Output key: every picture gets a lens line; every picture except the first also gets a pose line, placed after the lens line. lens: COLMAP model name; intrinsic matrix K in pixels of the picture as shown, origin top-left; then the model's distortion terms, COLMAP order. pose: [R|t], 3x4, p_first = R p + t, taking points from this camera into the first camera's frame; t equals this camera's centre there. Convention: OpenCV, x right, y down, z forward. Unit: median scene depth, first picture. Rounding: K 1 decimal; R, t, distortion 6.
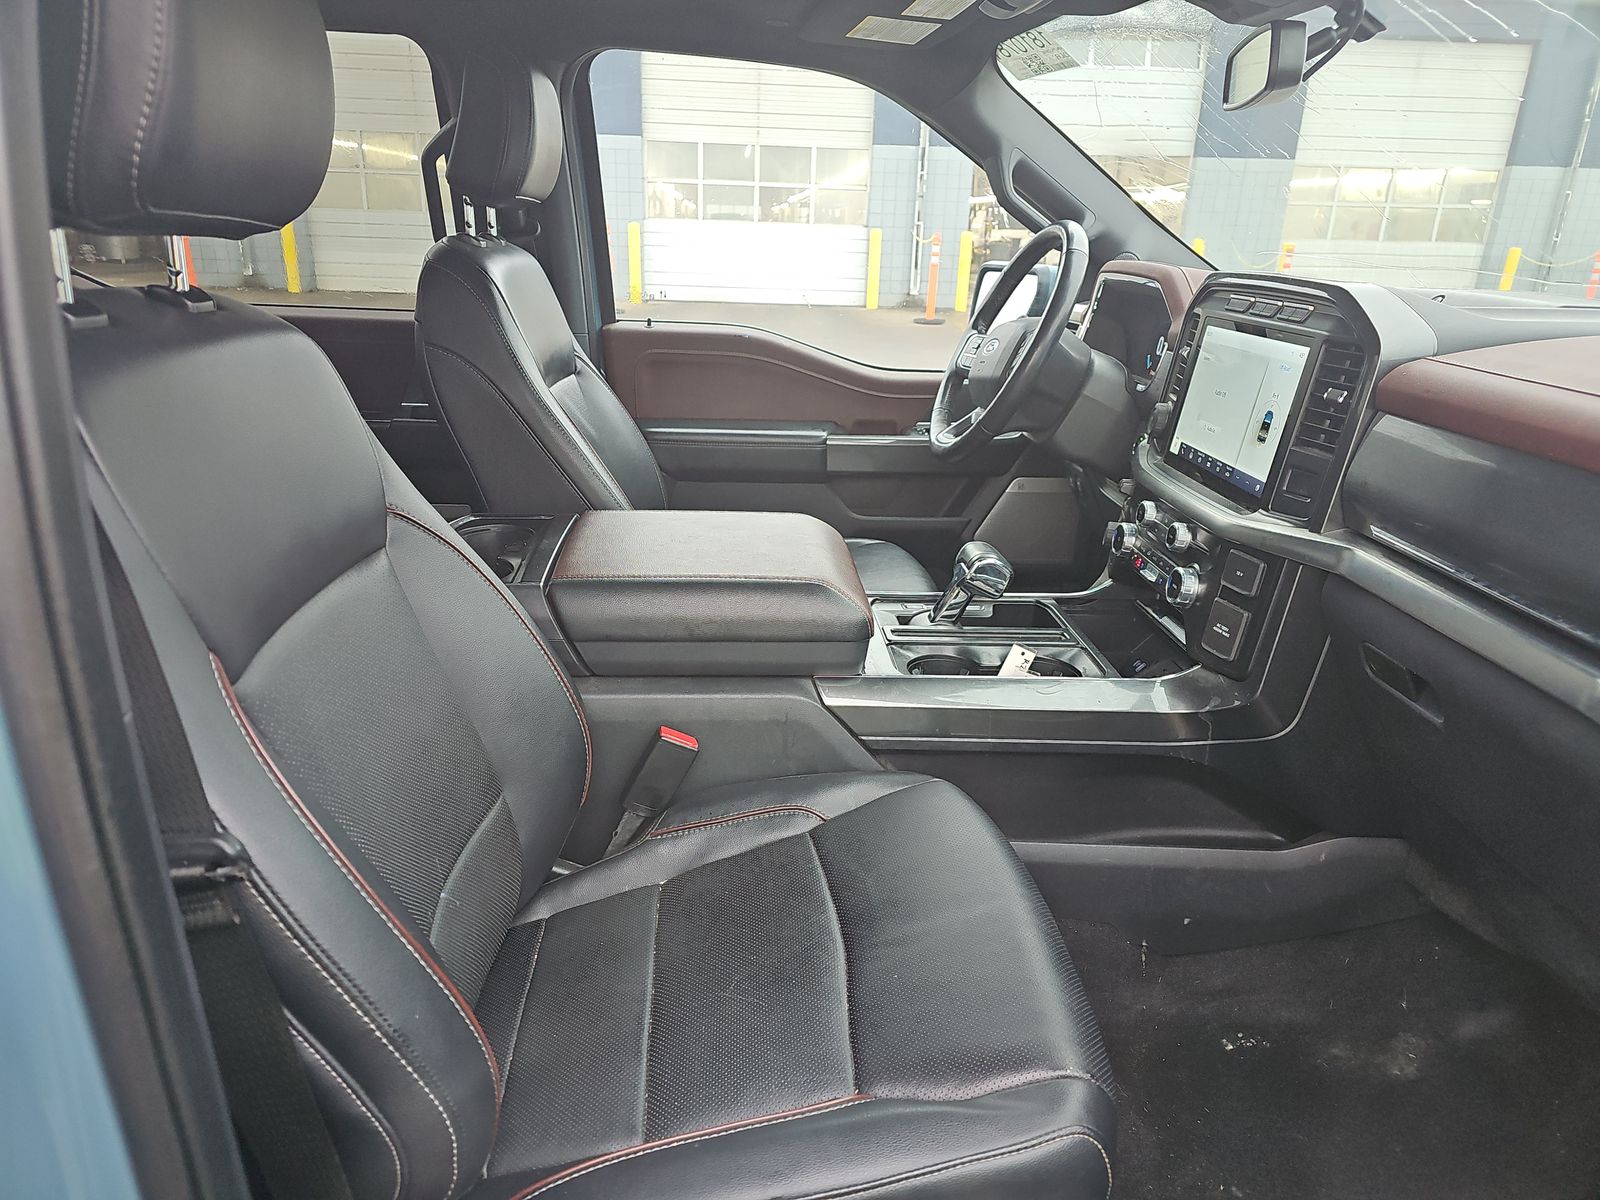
lens RADIAL K [[1069.0, 0, 794.1], [0, 1069.0, 607.5], [0, 0, 1]] dist [0.024918, 0.001264]
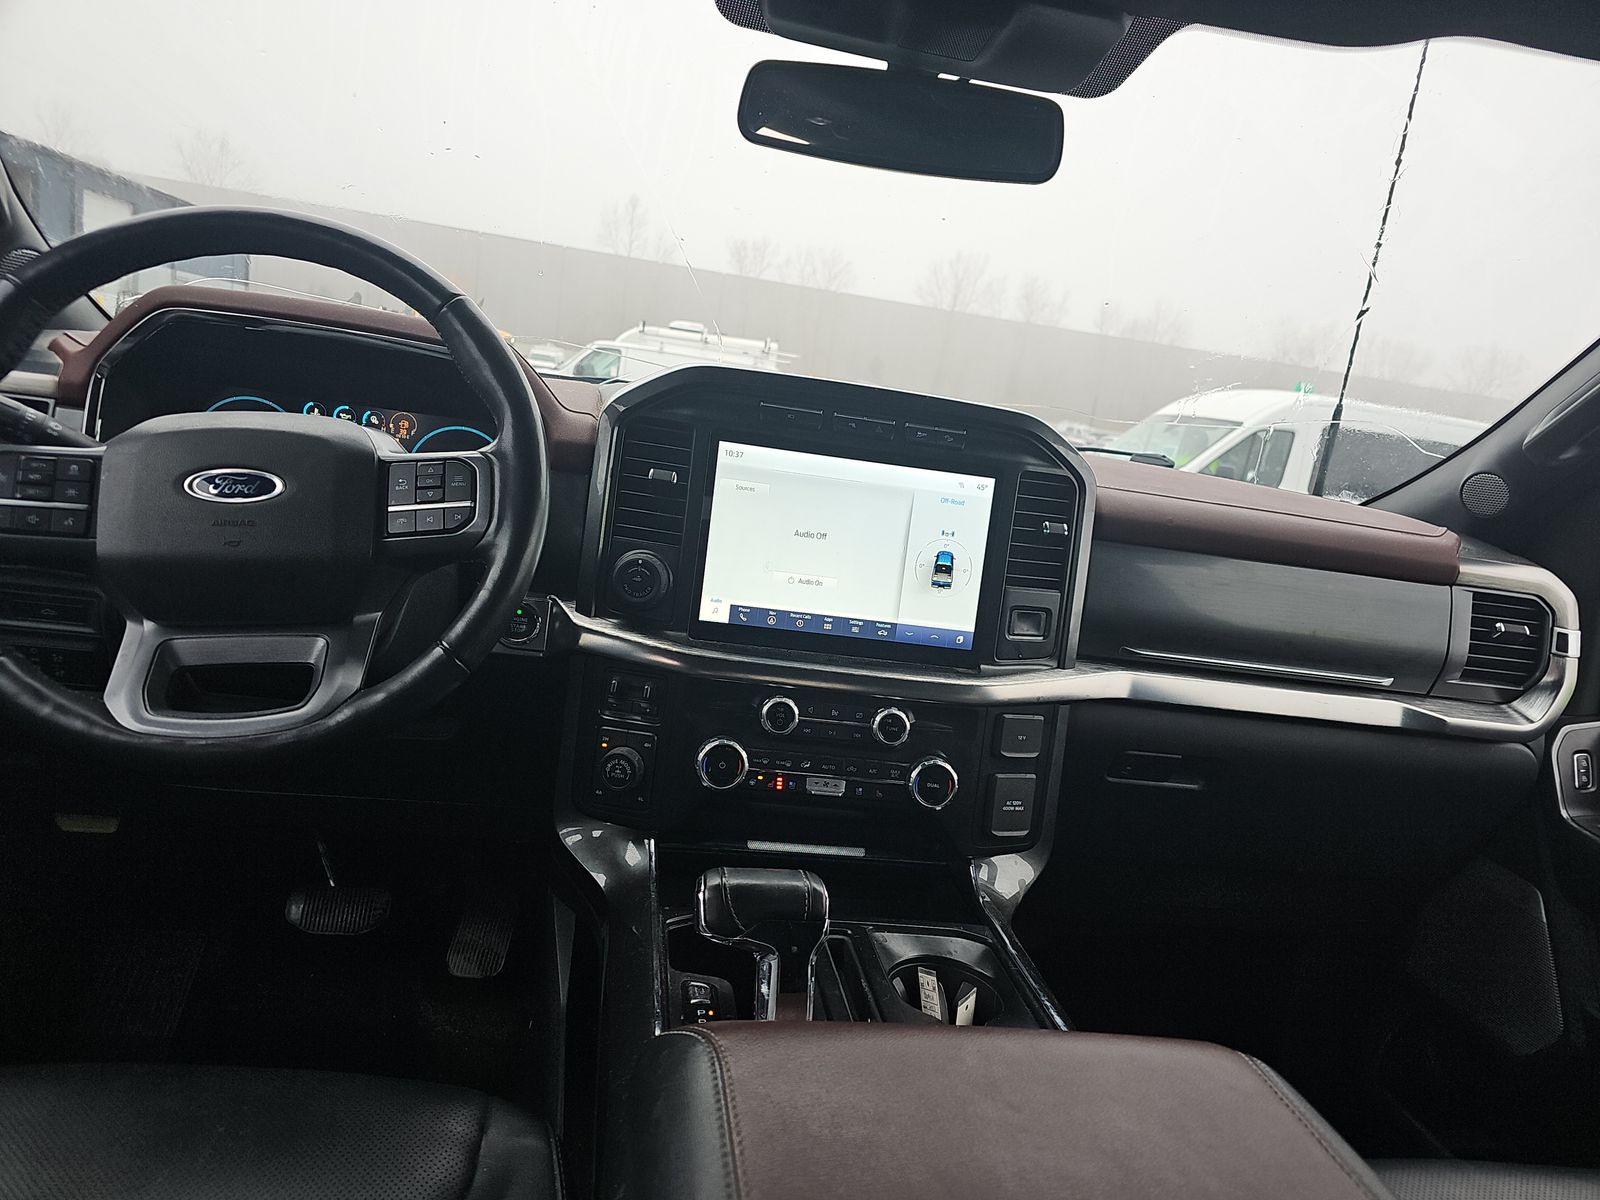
lens RADIAL K [[1069.0, 0, 810.4], [0, 1069.0, 598.6], [0, 0, 1]] dist [0.024918, 0.001264]
pose [[-0.062418, -0.221621, 0.973133, -0.386775], [0.201133, 0.952237, 0.229763, -0.363212], [-0.977573, 0.210070, -0.014862, 1.122654]]
